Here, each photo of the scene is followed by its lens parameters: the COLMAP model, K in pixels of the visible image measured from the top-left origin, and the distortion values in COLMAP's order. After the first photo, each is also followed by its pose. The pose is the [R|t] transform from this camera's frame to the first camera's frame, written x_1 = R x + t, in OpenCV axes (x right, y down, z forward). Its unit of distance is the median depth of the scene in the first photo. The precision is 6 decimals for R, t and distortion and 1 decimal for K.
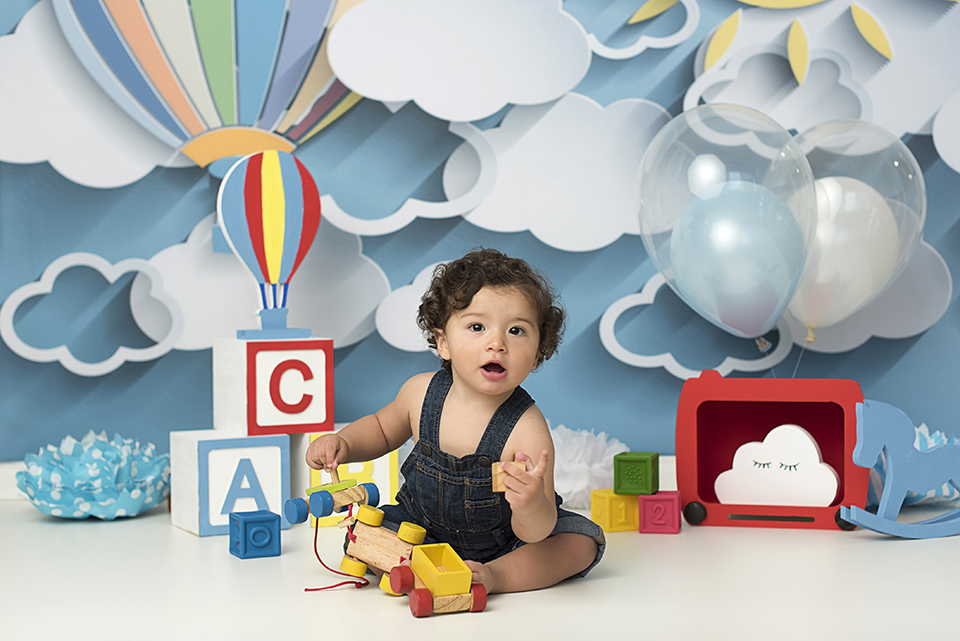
lens RADIAL K [[1549.5, 0, 493.8], [0, 1549.5, 323.9], [0, 0, 1]] dist [0.001748, 0.067561]
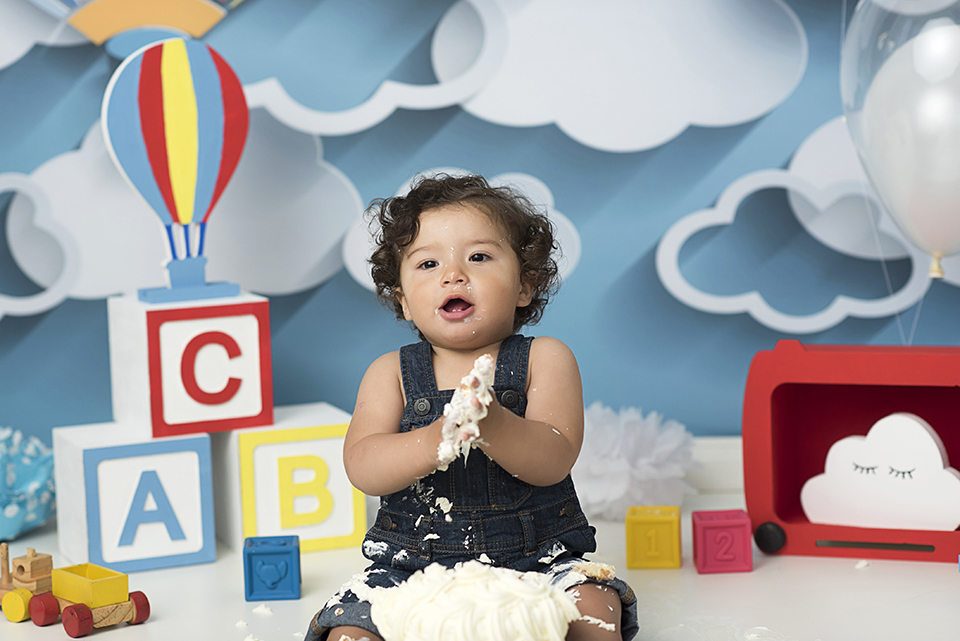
lens RADIAL K [[2243.3, 0, 480.7], [0, 2243.3, 320.1], [0, 0, 1]] dist [-0.014397, 0.125929]
pose [[0.996849, -0.014606, -0.077971, 0.074524], [0.021999, 0.995253, 0.094808, -0.075713], [0.076216, -0.096224, 0.992437, -0.031062]]
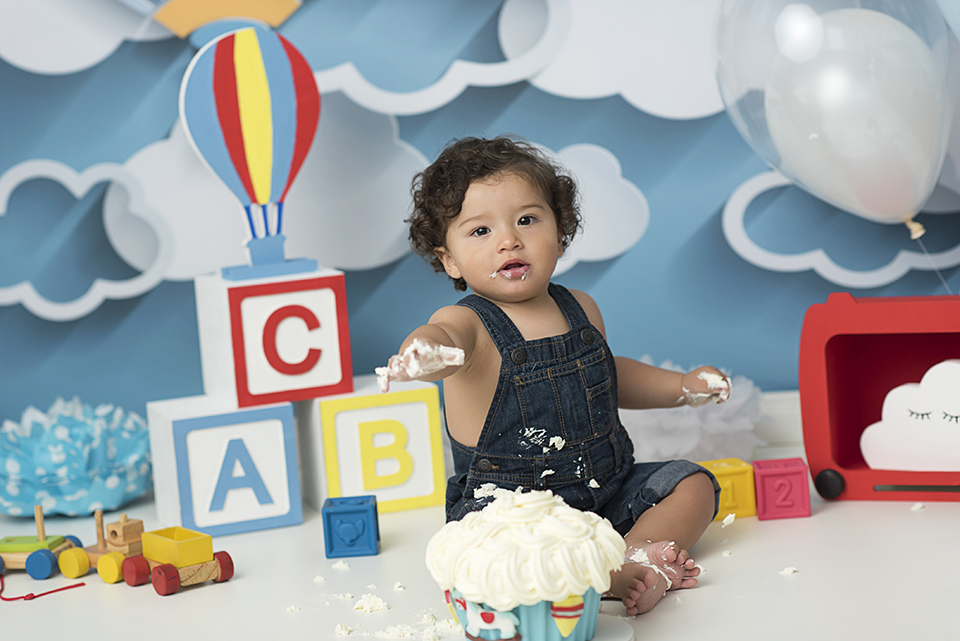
lens RADIAL K [[2228.3, 0, 494.1], [0, 2228.3, 319.4], [0, 0, 1]] dist [-0.022812, -0.097230]
pose [[0.988954, -0.049353, -0.139767, 0.117234], [0.063616, 0.993002, 0.099497, -0.069709], [0.133878, -0.107289, 0.985173, -0.065674]]
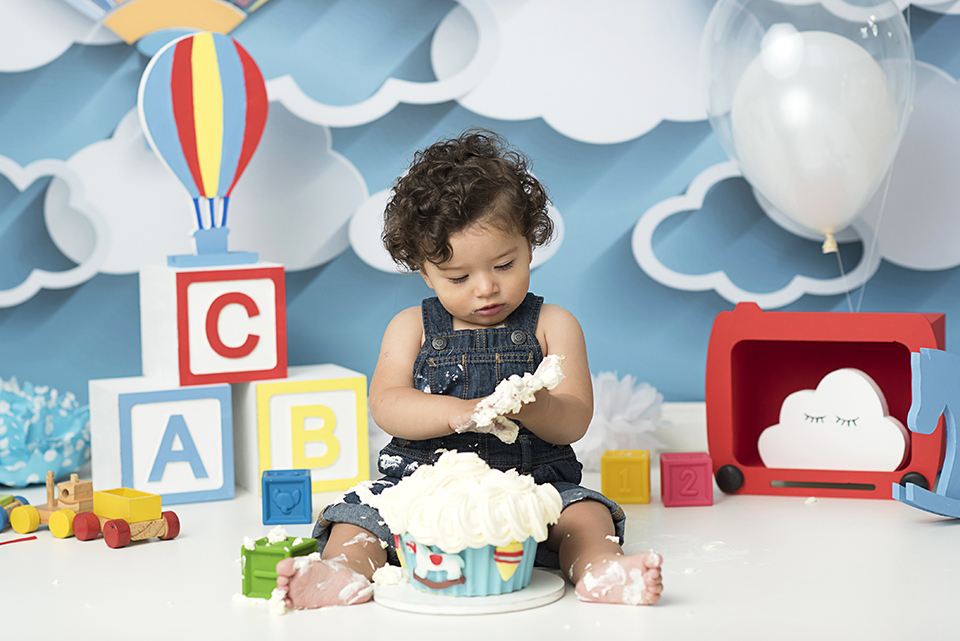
lens RADIAL K [[2267.2, 0, 476.5], [0, 2267.2, 320.5], [0, 0, 1]] dist [-0.024333, 0.104333]
pose [[0.997256, -0.007338, -0.073671, 0.081395], [0.012298, 0.997671, 0.067098, -0.038746], [0.073007, -0.067820, 0.995023, -0.168242]]
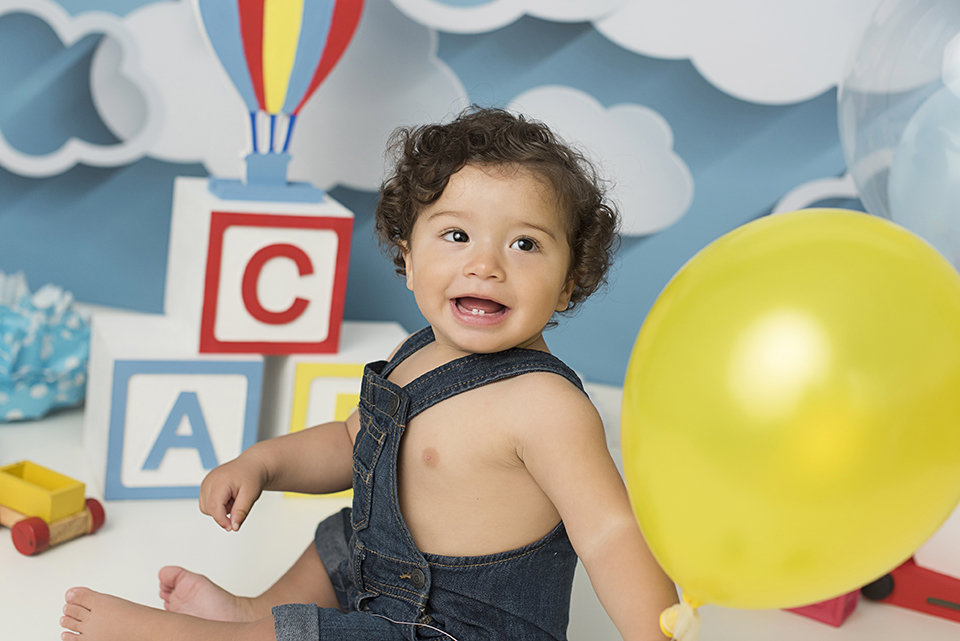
lens RADIAL K [[1499.4, 0, 481.3], [0, 1499.4, 316.8], [0, 0, 1]] dist [0.031993, 0.047101]
pose [[0.984706, 0.159859, -0.069281, -0.002961], [-0.141618, 0.966029, 0.216176, -0.088021], [0.101485, -0.203059, 0.973893, 0.388163]]
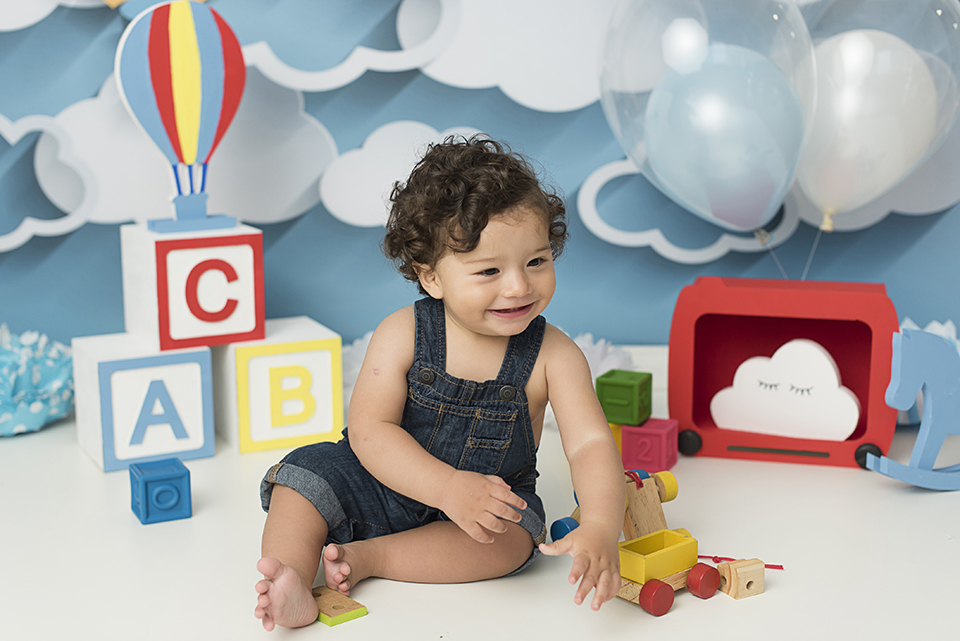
lens RADIAL K [[1384.9, 0, 477.5], [0, 1384.9, 320.9], [0, 0, 1]] dist [-0.000531, 0.114777]
pose [[0.999966, 0.005683, 0.005933, 0.008416], [-0.006603, 0.985626, 0.168811, -0.067998], [-0.004888, -0.168845, 0.985631, 0.246834]]
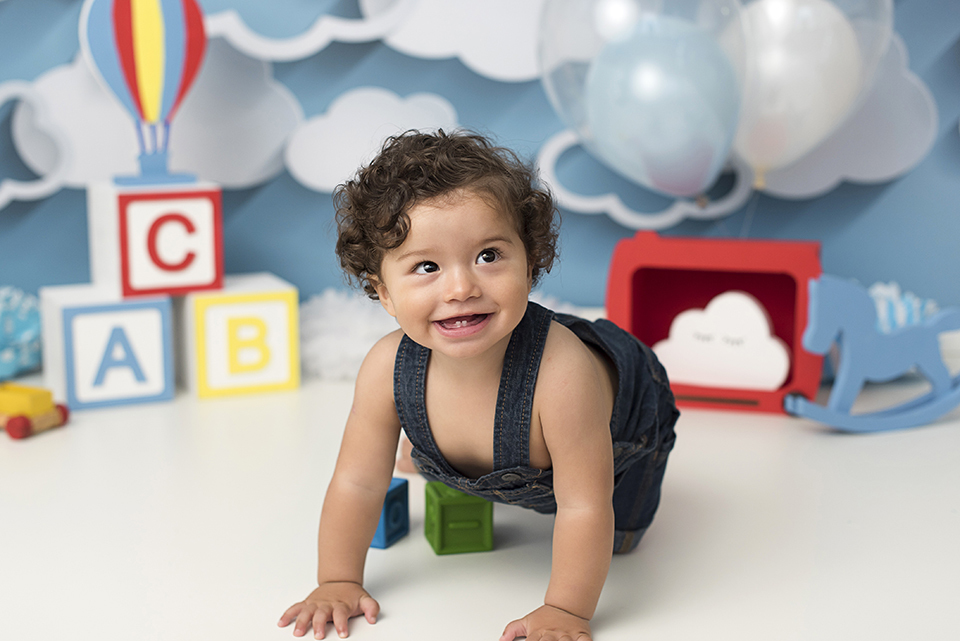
lens RADIAL K [[1467.8, 0, 466.0], [0, 1467.8, 320.9], [0, 0, 1]] dist [-0.004614, 0.083058]
pose [[0.999507, 0.013729, -0.028239, 0.058707], [-0.009188, 0.987858, 0.155086, -0.044701], [0.030025, -0.154750, 0.987497, 0.165346]]
